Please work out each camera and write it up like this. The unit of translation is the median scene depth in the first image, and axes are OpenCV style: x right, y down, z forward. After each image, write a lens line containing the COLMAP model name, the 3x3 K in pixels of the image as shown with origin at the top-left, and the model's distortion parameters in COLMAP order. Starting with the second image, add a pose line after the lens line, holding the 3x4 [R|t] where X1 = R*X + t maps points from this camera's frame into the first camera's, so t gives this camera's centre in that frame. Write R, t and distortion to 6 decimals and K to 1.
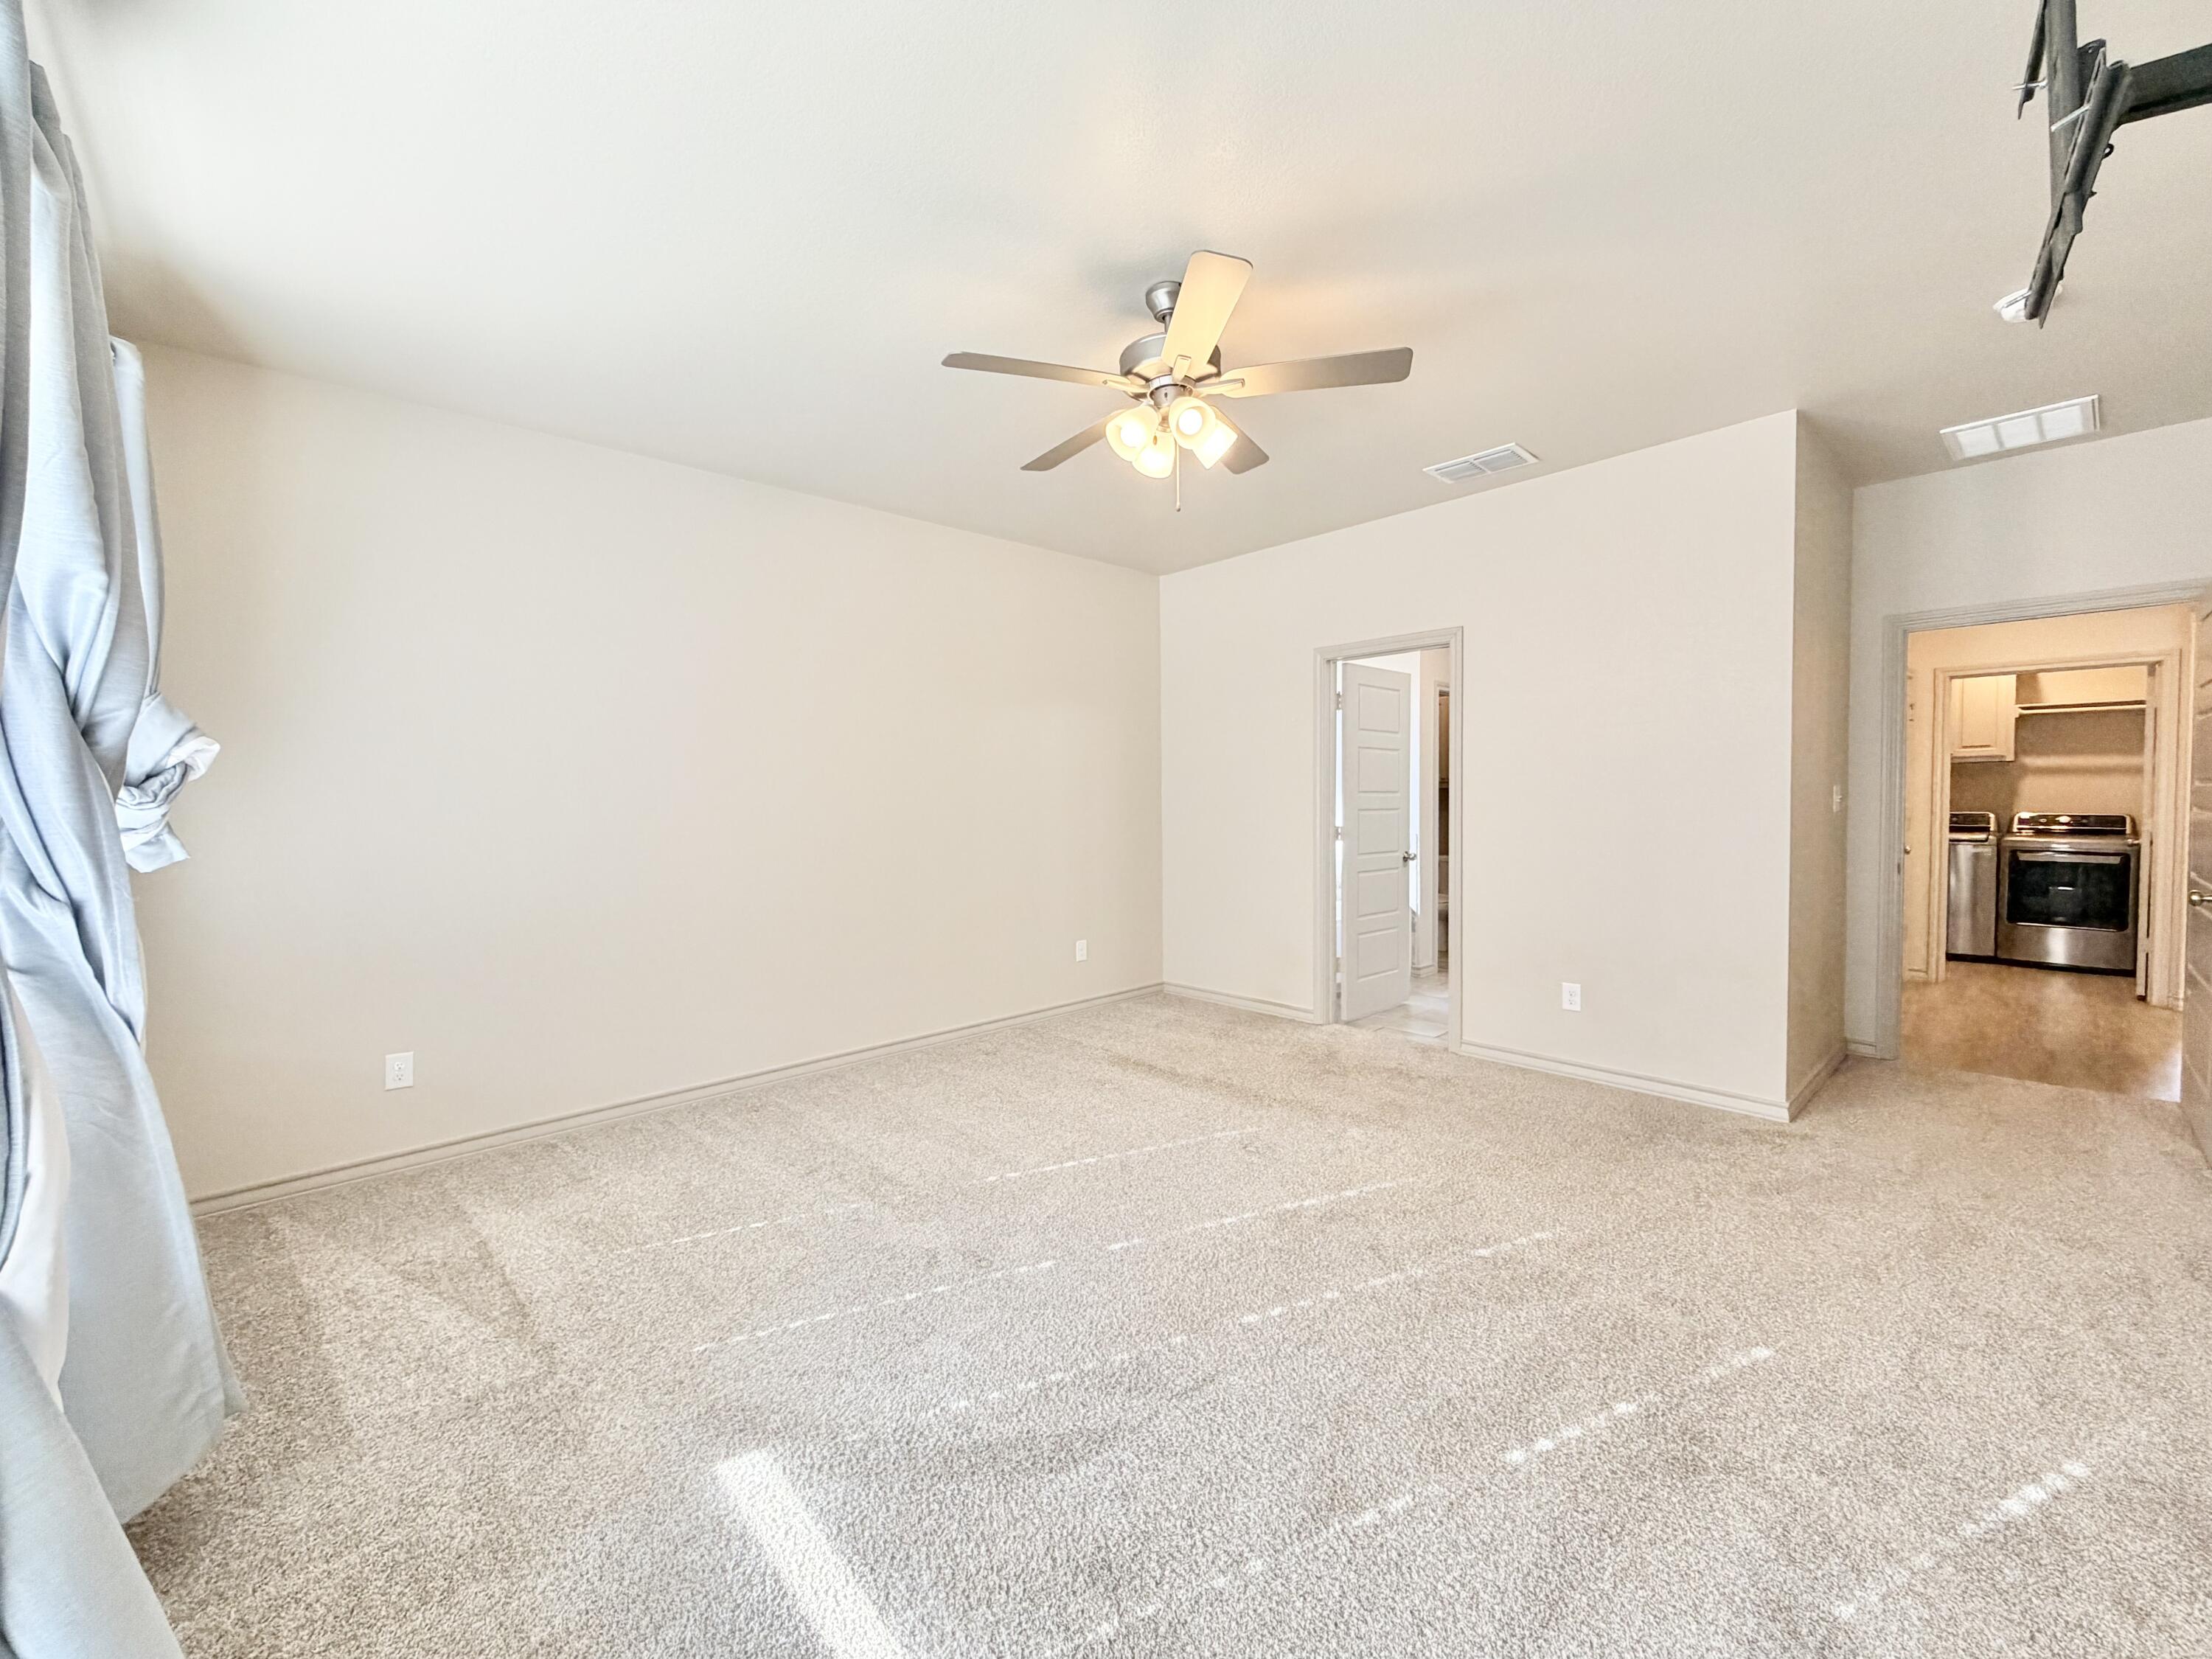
lens RADIAL K [[888.9, 0, 1106.0], [0, 888.9, 829.5], [0, 0, 1]] dist [-0.000723, 0.000248]
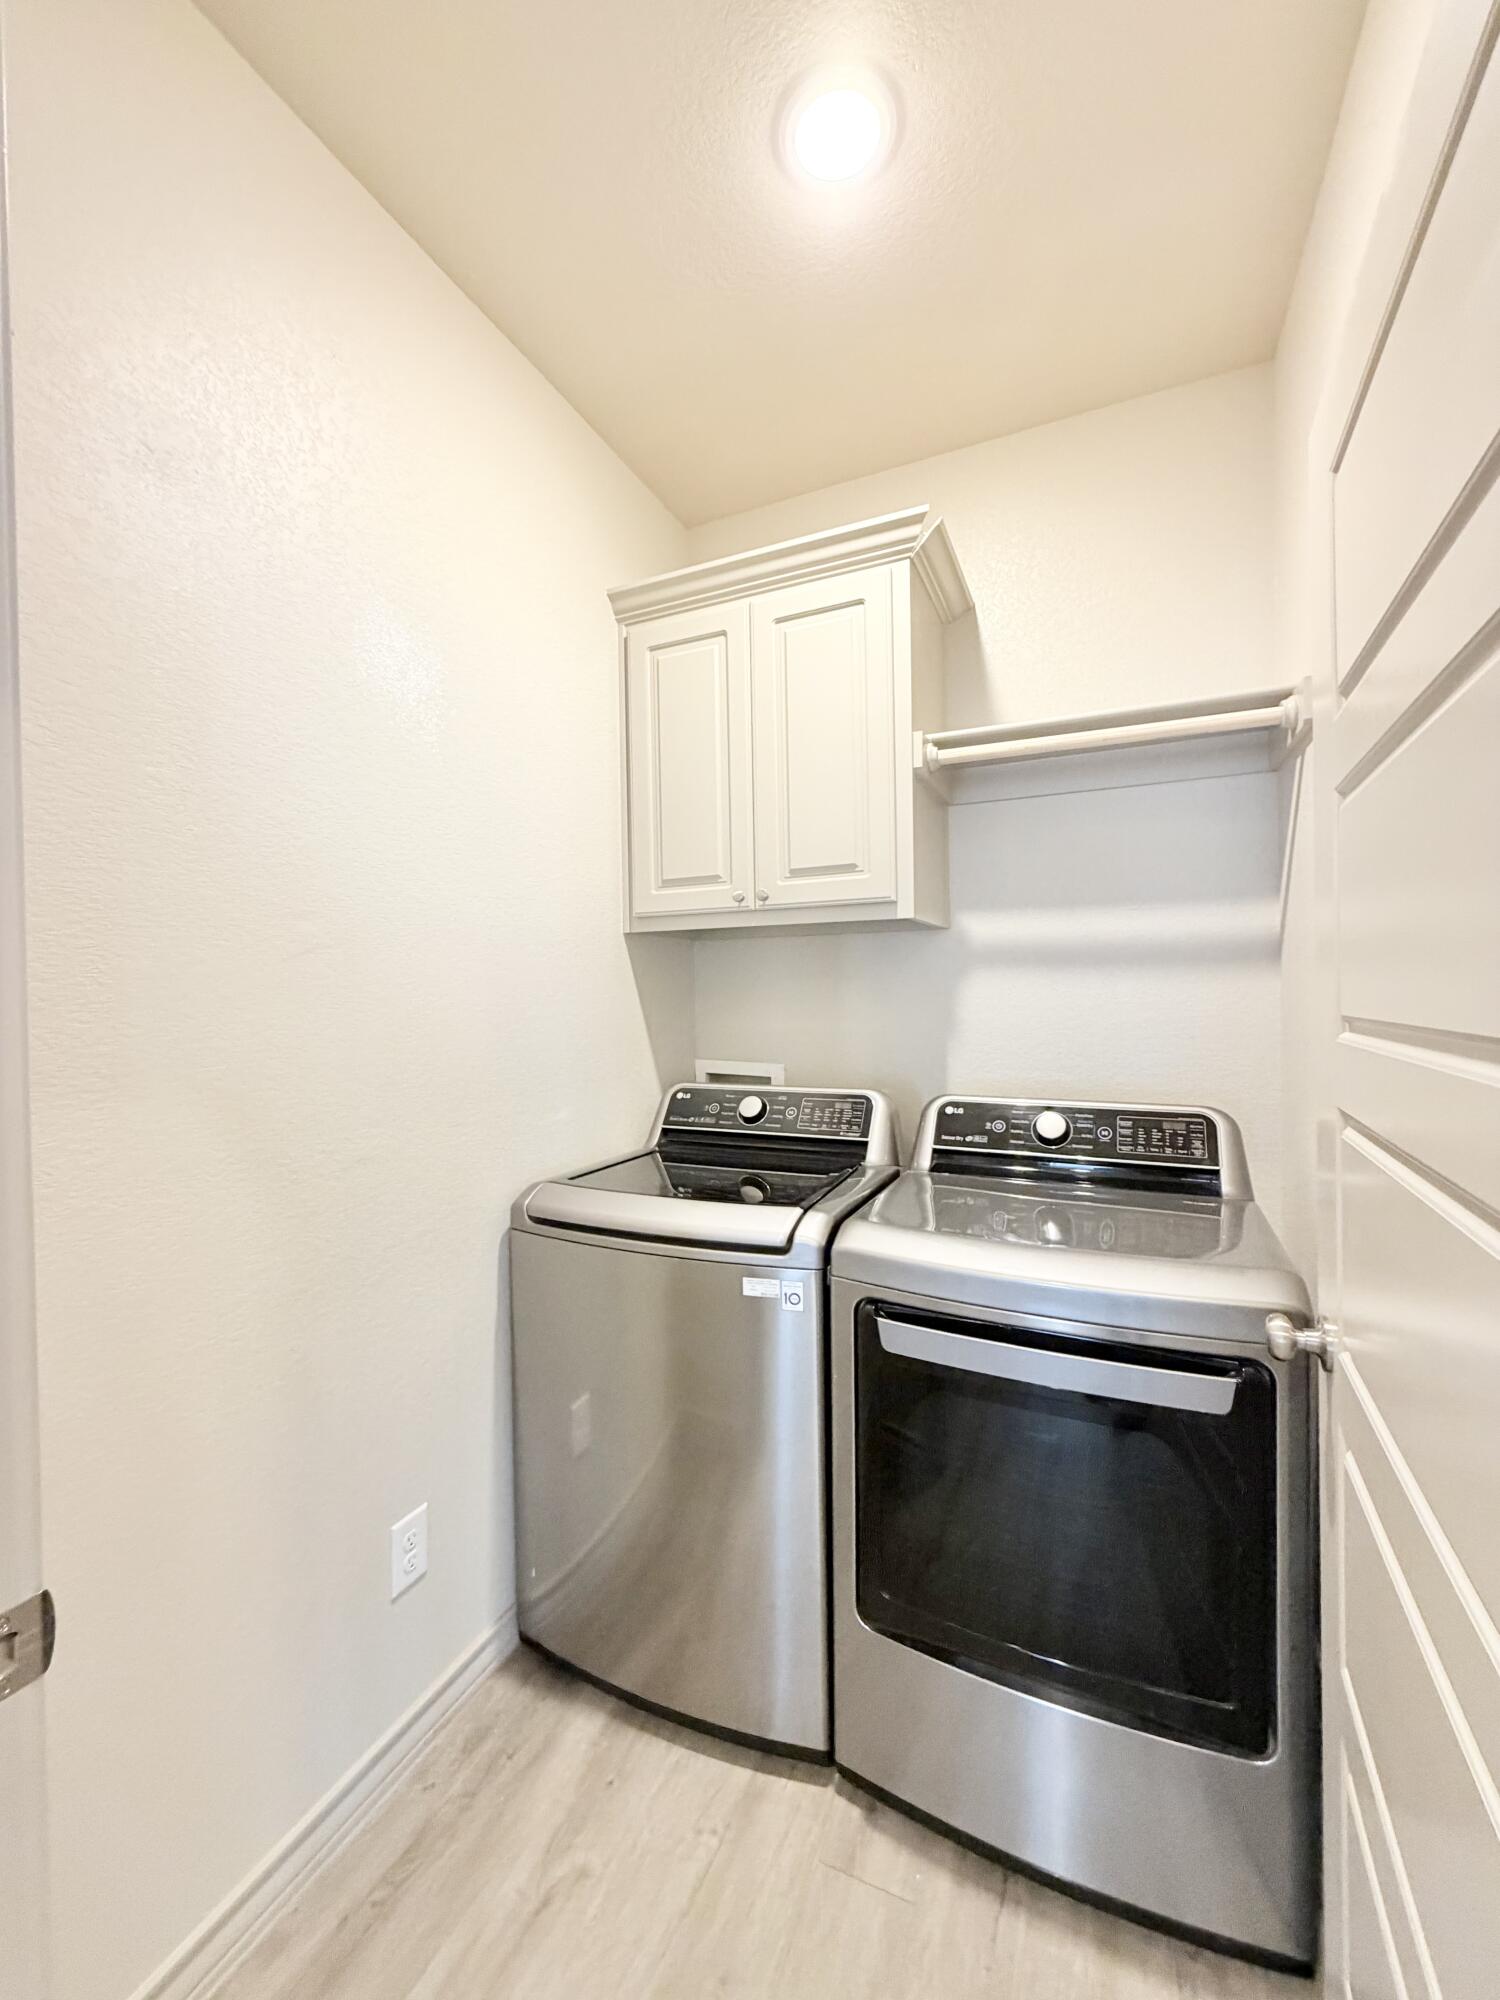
lens RADIAL K [[803.7, 0, 750.0], [0, 803.7, 1000.0], [0, 0, 1]] dist [-0.000723, 0.000248]
pose [[0.923343, -0.011692, 0.383797, 0.896838], [0.025305, 0.999216, -0.030440, -0.045685], [-0.383140, 0.037819, 0.922916, 0.802708]]
